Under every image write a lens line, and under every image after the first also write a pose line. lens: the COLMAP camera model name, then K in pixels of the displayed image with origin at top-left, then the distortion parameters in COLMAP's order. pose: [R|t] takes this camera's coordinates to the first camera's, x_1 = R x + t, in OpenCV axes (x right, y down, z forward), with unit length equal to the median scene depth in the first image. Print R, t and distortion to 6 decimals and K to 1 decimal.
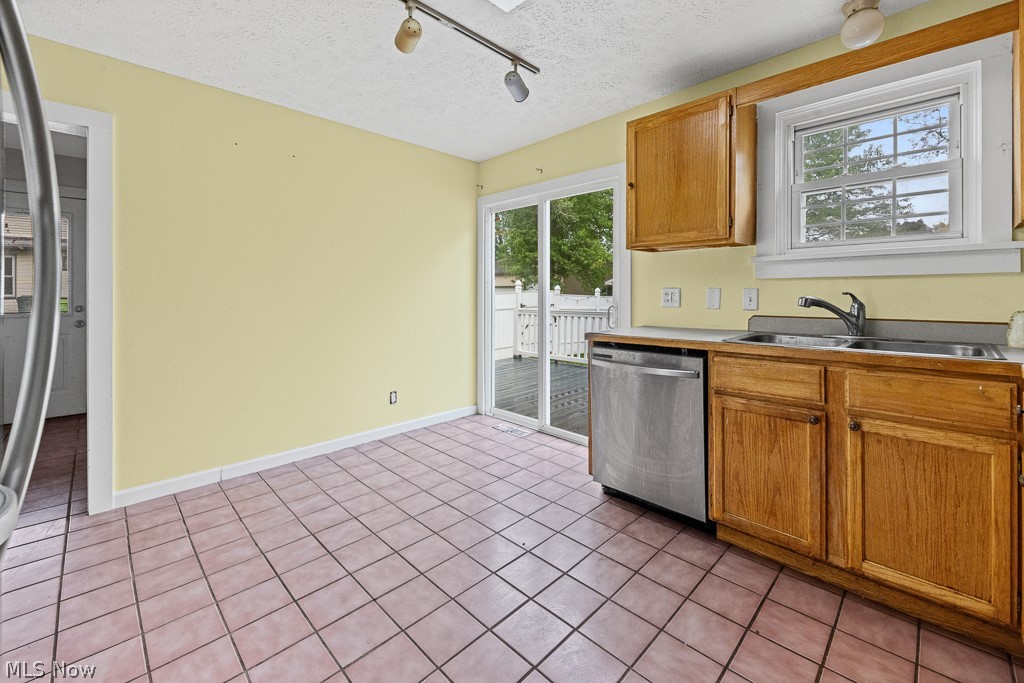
lens RADIAL K [[406.3, 0, 518.0], [0, 406.3, 304.6], [0, 0, 1]] dist [-0.000108, -0.002247]
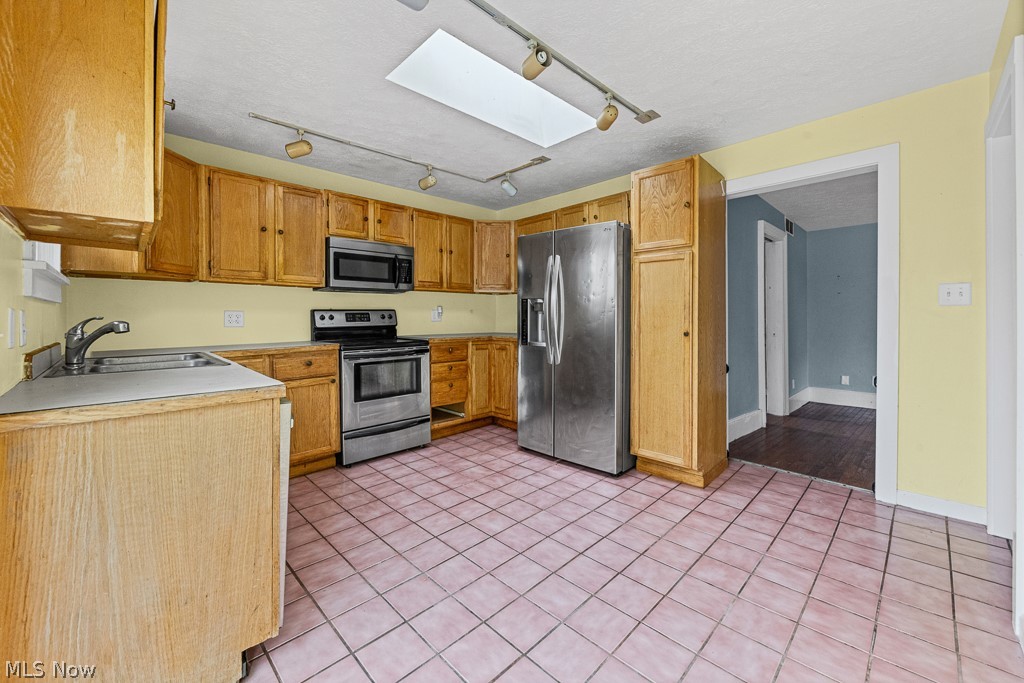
lens RADIAL K [[406.3, 0, 500.9], [0, 406.3, 332.0], [0, 0, 1]] dist [-0.000108, -0.002247]
pose [[-0.998866, 0.005527, 0.047290, -0.210813], [0.008652, 0.997773, 0.066138, -0.050019], [-0.046819, 0.066472, -0.996689, 1.895167]]
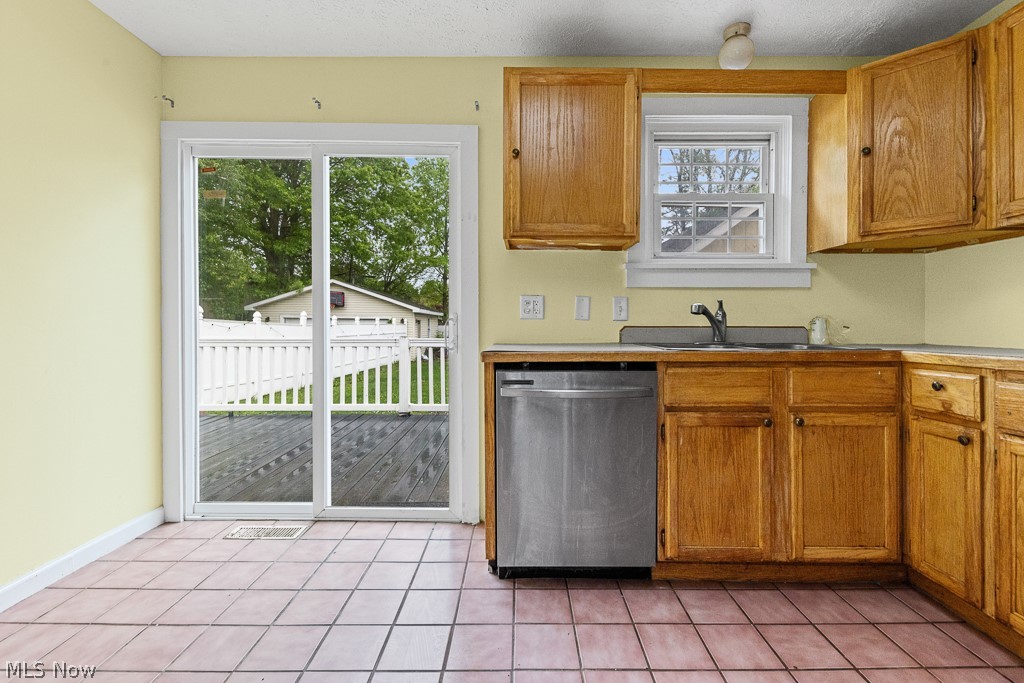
lens RADIAL K [[452.1, 0, 510.3], [0, 452.1, 334.7], [0, 0, 1]] dist [0.005097, -0.004435]
pose [[0.717541, -0.010052, 0.696444, -0.400888], [0.012082, 0.999925, 0.001984, 0.049690], [-0.696411, 0.006991, 0.717609, 0.530415]]
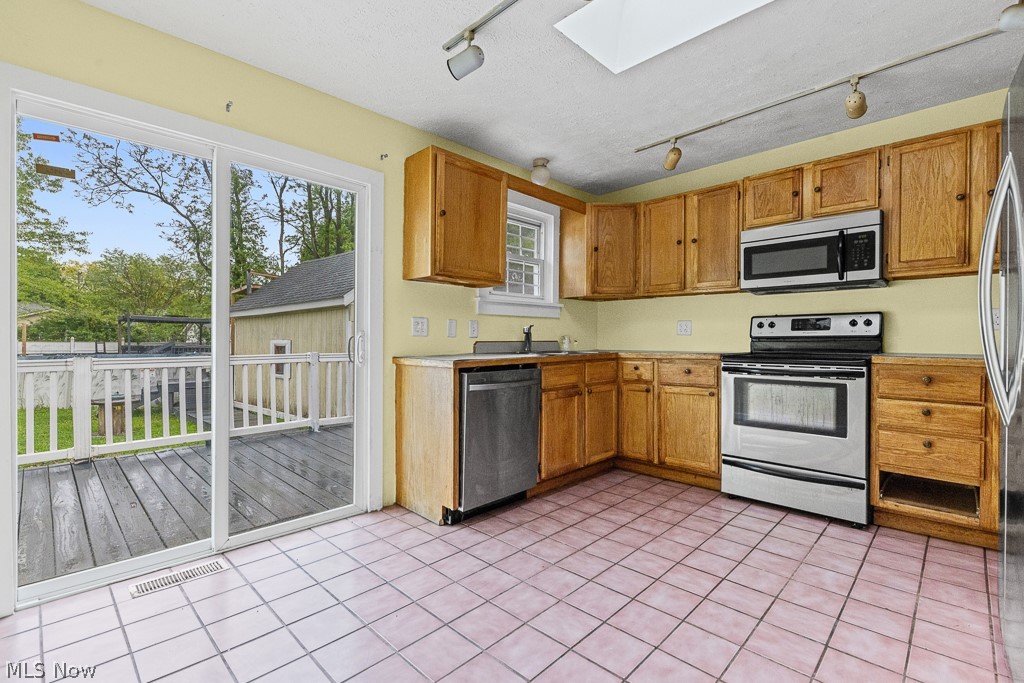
lens RADIAL K [[452.1, 0, 516.4], [0, 452.1, 357.4], [0, 0, 1]] dist [0.005097, -0.004435]
pose [[0.008420, -0.037089, 0.999276, -1.077628], [0.025580, 0.998993, 0.036863, 0.033249], [-0.999637, 0.025251, 0.009360, 1.039164]]
